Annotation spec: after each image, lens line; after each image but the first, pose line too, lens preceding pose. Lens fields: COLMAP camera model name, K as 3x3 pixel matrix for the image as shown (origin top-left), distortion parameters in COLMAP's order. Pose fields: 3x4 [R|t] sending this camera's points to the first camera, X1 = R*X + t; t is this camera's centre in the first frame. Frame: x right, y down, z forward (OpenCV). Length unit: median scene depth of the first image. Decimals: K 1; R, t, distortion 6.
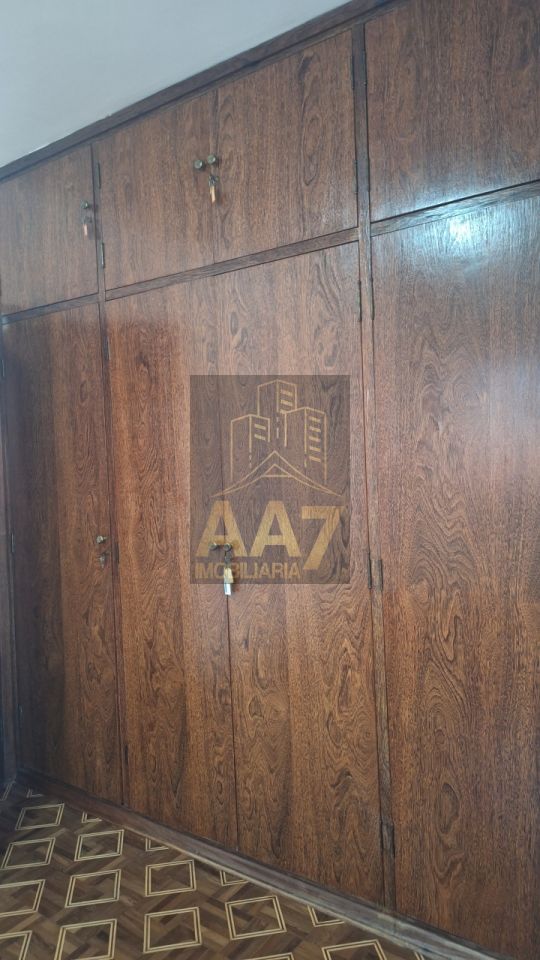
lens RADIAL K [[671.4, 0, 272.3], [0, 671.4, 483.9], [0, 0, 1]] dist [0.118548, -0.130165]
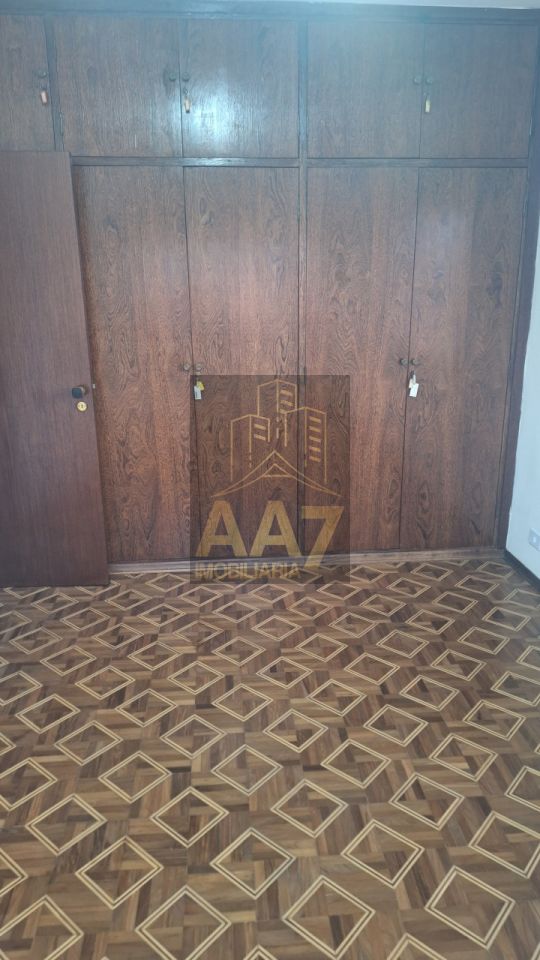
lens RADIAL K [[671.4, 0, 272.3], [0, 671.4, 483.9], [0, 0, 1]] dist [0.118548, -0.130165]
pose [[0.754897, -0.164174, 0.634962, -0.945476], [0.008329, 0.970483, 0.241024, -0.014509], [-0.655790, -0.176660, 0.733983, -0.257842]]
